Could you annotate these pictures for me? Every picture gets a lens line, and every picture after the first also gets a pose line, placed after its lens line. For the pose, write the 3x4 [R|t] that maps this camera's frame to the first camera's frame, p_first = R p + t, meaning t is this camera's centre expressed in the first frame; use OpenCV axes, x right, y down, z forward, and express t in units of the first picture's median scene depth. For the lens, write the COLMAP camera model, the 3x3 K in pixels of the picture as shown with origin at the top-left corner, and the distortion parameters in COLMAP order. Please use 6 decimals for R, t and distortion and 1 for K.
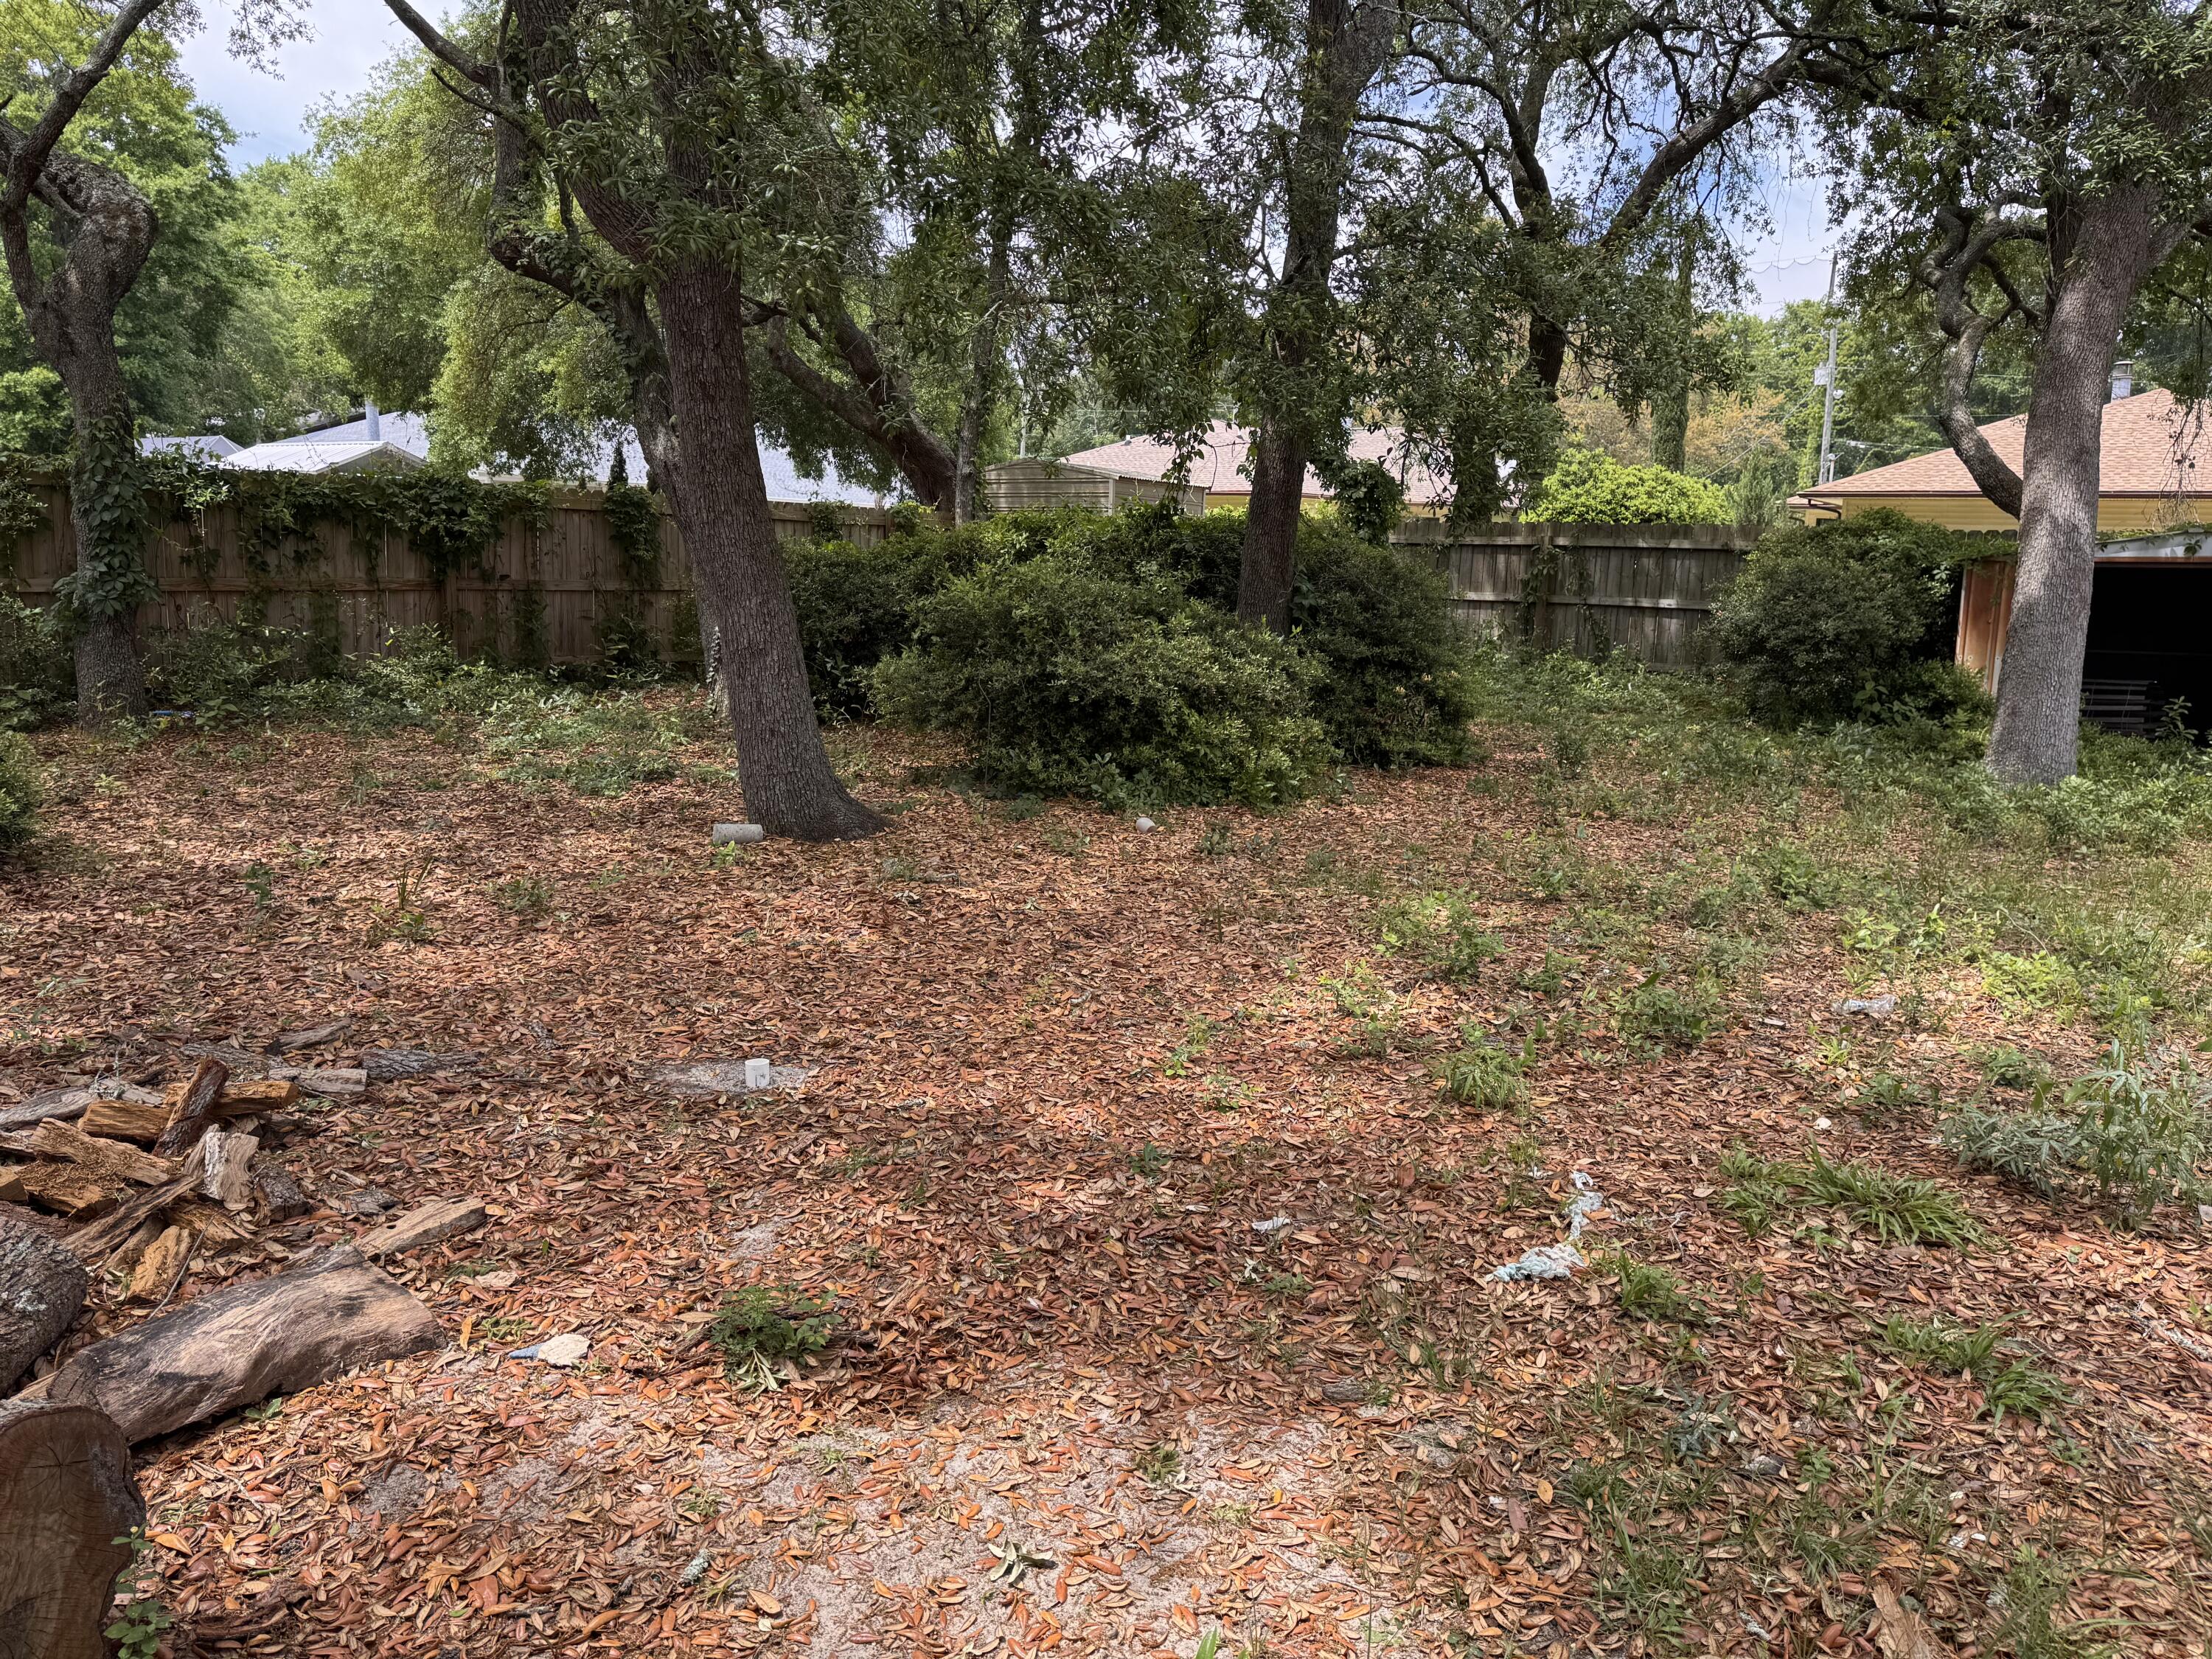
lens RADIAL K [[1550.2, 0, 1106.0], [0, 1550.2, 829.5], [0, 0, 1]] dist [-0.010107, -0.003750]
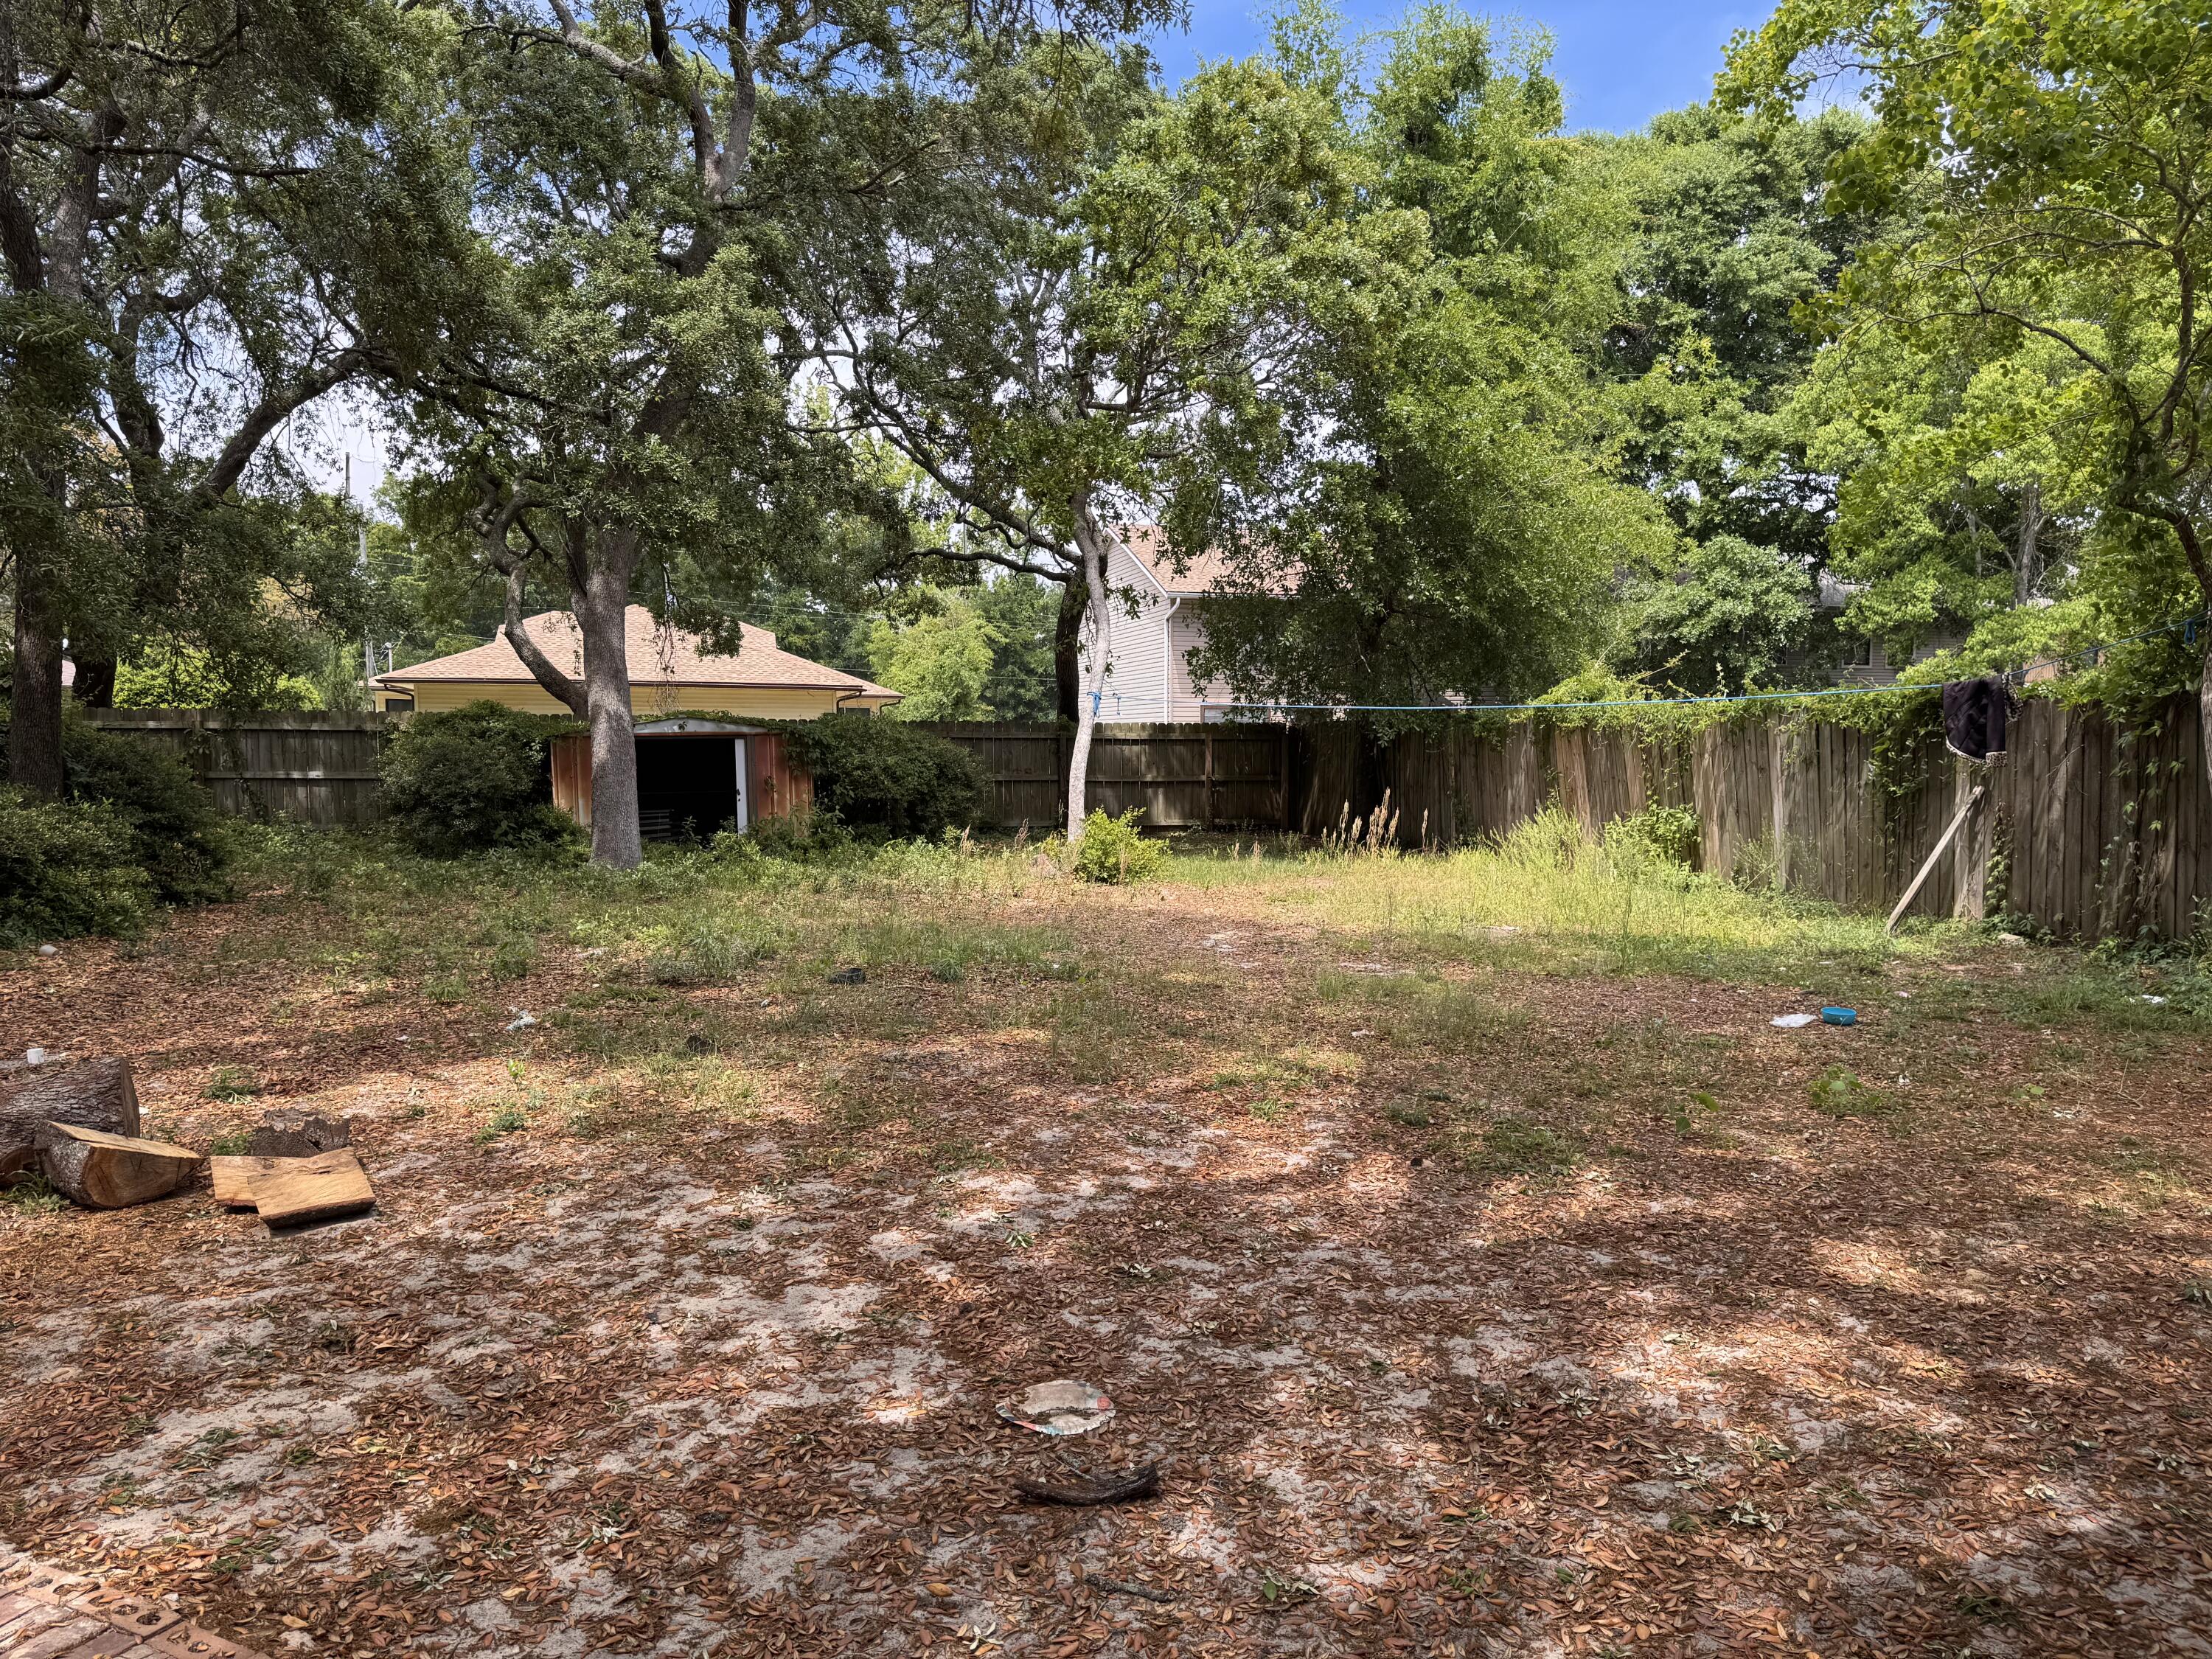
lens RADIAL K [[1529.3, 0, 1133.2], [0, 1529.3, 850.9], [0, 0, 1]] dist [0.110903, -0.180101]
pose [[0.625236, -0.077569, 0.776571, -0.231636], [0.150491, 0.988357, -0.022440, 0.046604], [-0.765788, 0.130897, 0.629630, -0.316433]]
